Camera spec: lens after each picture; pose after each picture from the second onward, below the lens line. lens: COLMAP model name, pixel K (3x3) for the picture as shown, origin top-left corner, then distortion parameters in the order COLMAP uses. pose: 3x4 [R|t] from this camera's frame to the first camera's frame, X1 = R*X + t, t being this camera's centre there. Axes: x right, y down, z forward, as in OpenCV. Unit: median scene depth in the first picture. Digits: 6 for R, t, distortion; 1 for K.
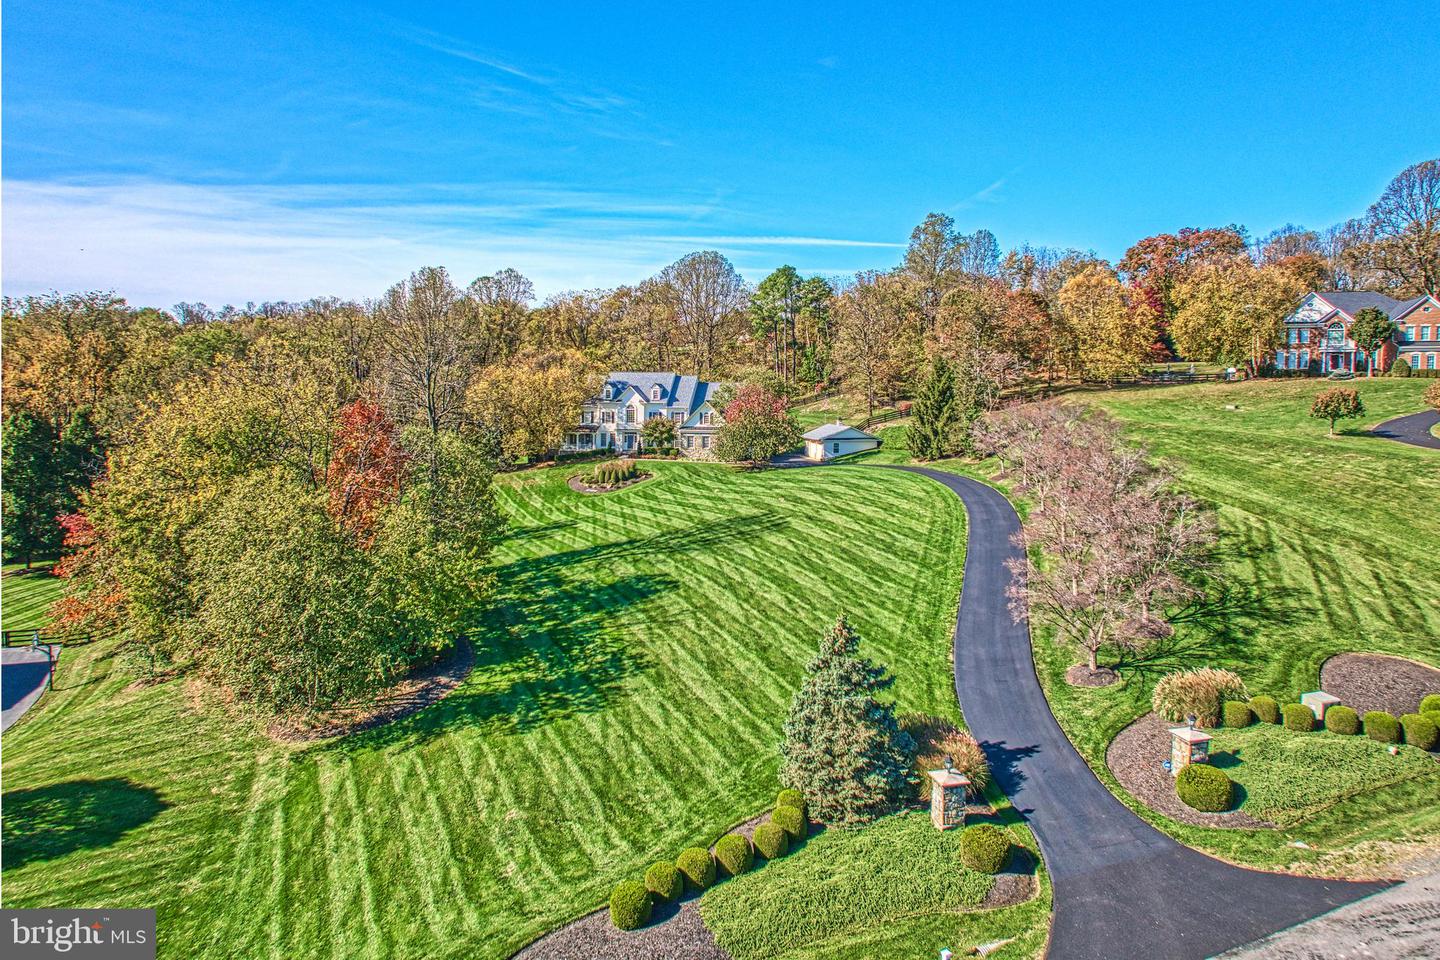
lens RADIAL K [[828.6, 0, 721.4], [0, 828.6, 438.6], [0, 0, 1]] dist [-0.044572, -0.001046]
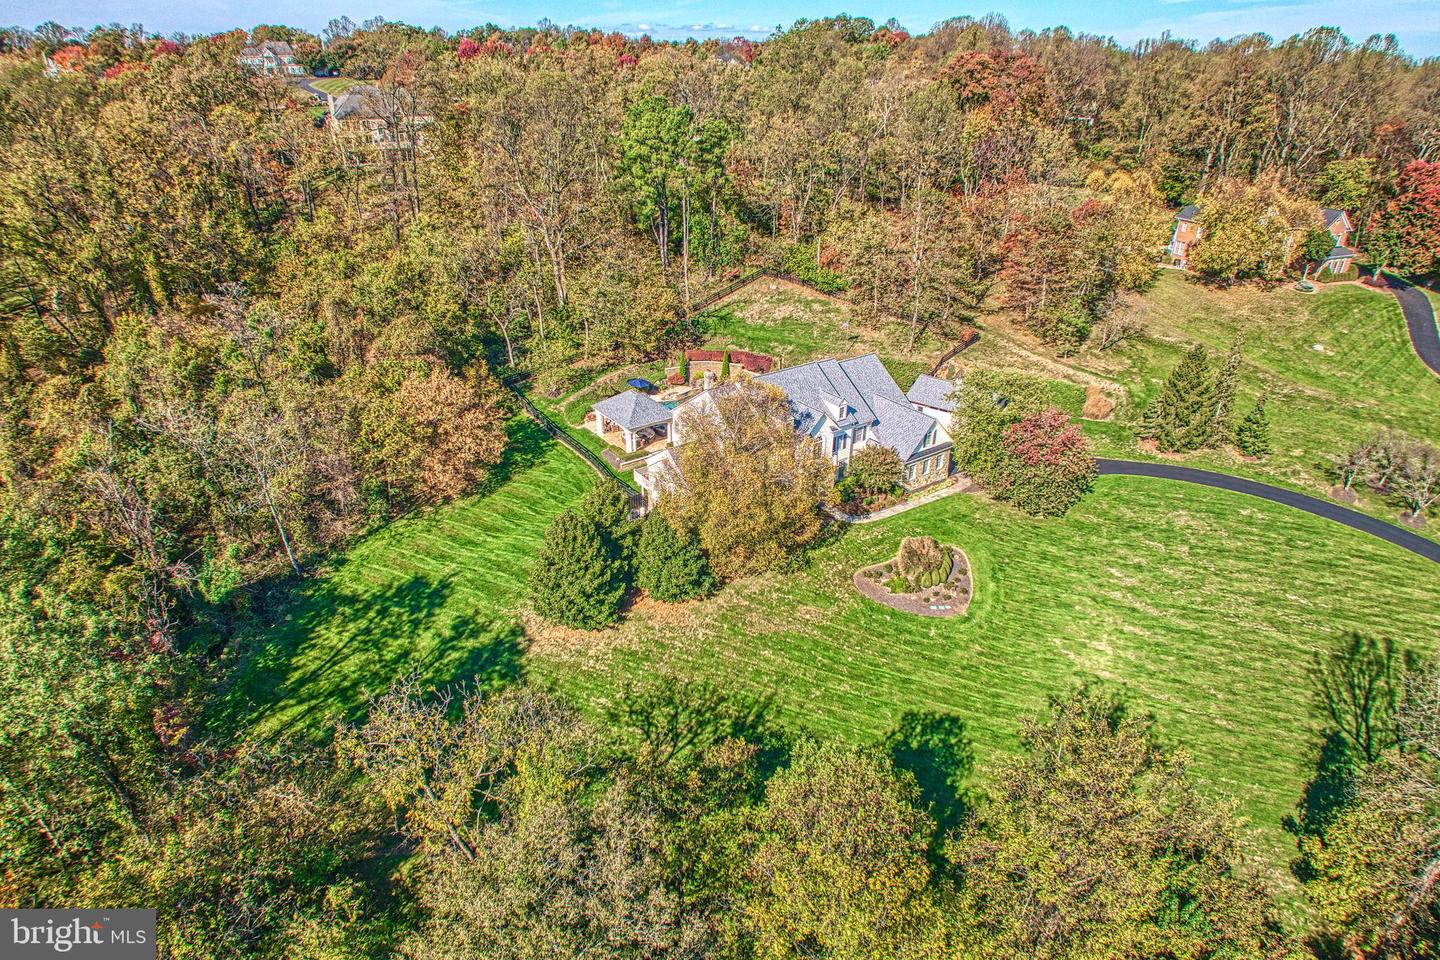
lens RADIAL K [[835.9, 0, 720.0], [0, 835.9, 480.0], [0, 0, 1]] dist [-0.048388, -0.000523]
pose [[0.718318, -0.322209, 0.616604, -0.698579], [0.037428, 0.902902, 0.428213, -0.354073], [-0.694707, -0.284515, 0.660631, 0.665707]]
